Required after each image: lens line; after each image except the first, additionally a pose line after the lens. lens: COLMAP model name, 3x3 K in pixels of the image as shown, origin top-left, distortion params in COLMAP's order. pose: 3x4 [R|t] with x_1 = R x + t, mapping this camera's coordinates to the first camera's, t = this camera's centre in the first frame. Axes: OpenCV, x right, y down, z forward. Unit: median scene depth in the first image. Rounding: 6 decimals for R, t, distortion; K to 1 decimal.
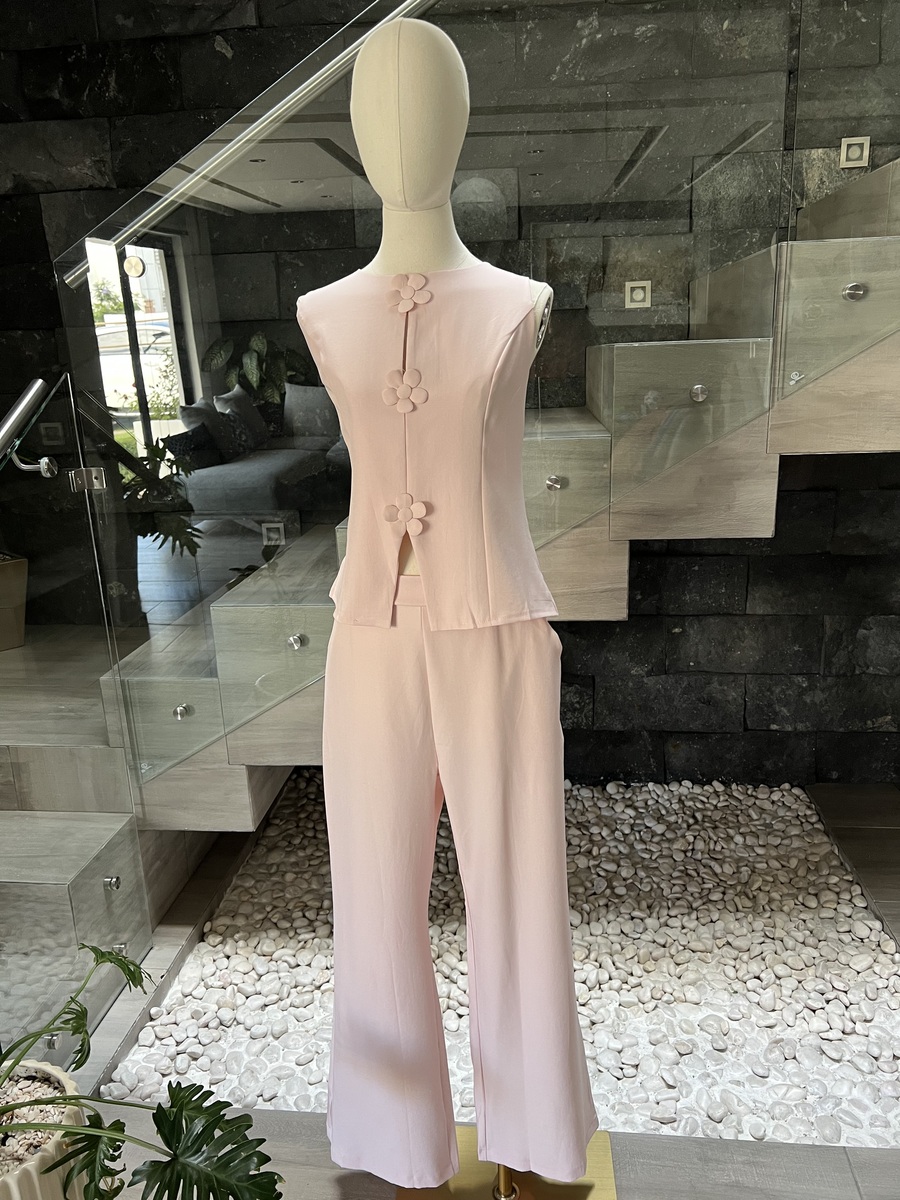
lens RADIAL K [[906.3, 0, 452.5], [0, 906.3, 605.2], [0, 0, 1]] dist [0.047467, -0.059181]
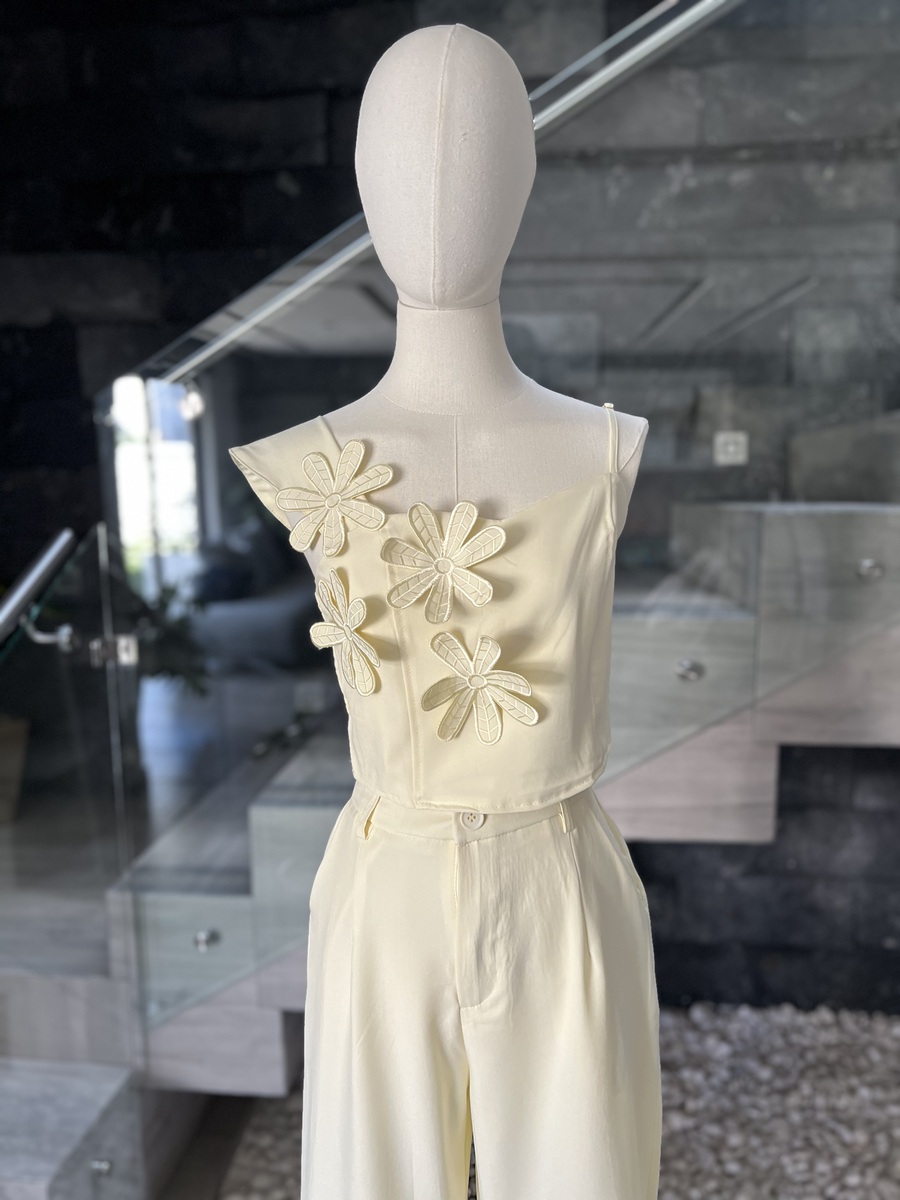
lens RADIAL K [[913.7, 0, 452.6], [0, 913.7, 603.1], [0, 0, 1]] dist [0.044096, -0.058072]
pose [[0.999675, 0.025480, 0.000654, -0.075460], [-0.025109, 0.988883, -0.146562, -0.052768], [-0.004381, 0.146498, 0.989201, 0.134159]]
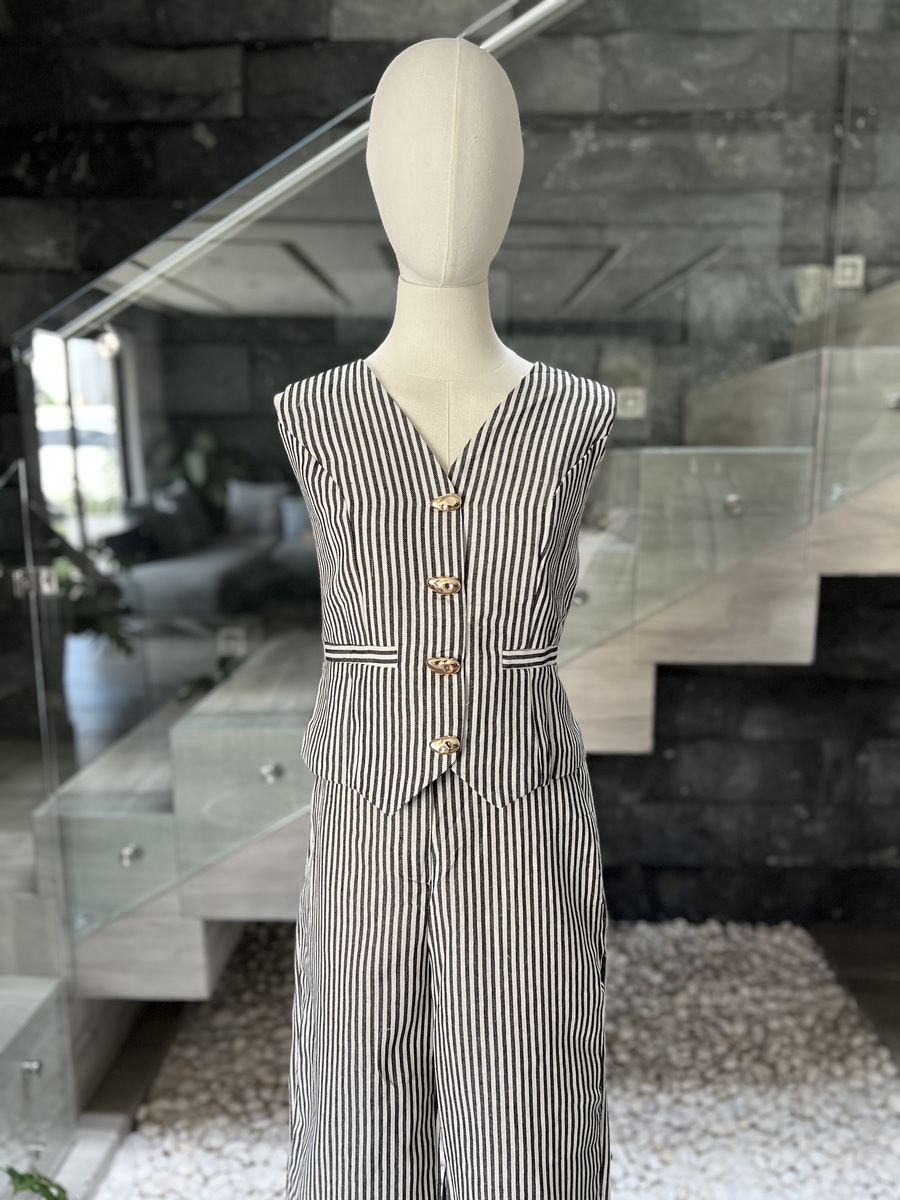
lens RADIAL K [[908.9, 0, 452.1], [0, 908.9, 604.2], [0, 0, 1]] dist [0.050644, -0.063763]
pose [[0.997066, 0.021472, 0.073476, -0.055650], [-0.012990, 0.993393, -0.114023, -0.018394], [-0.075439, 0.112734, 0.990757, 0.089561]]
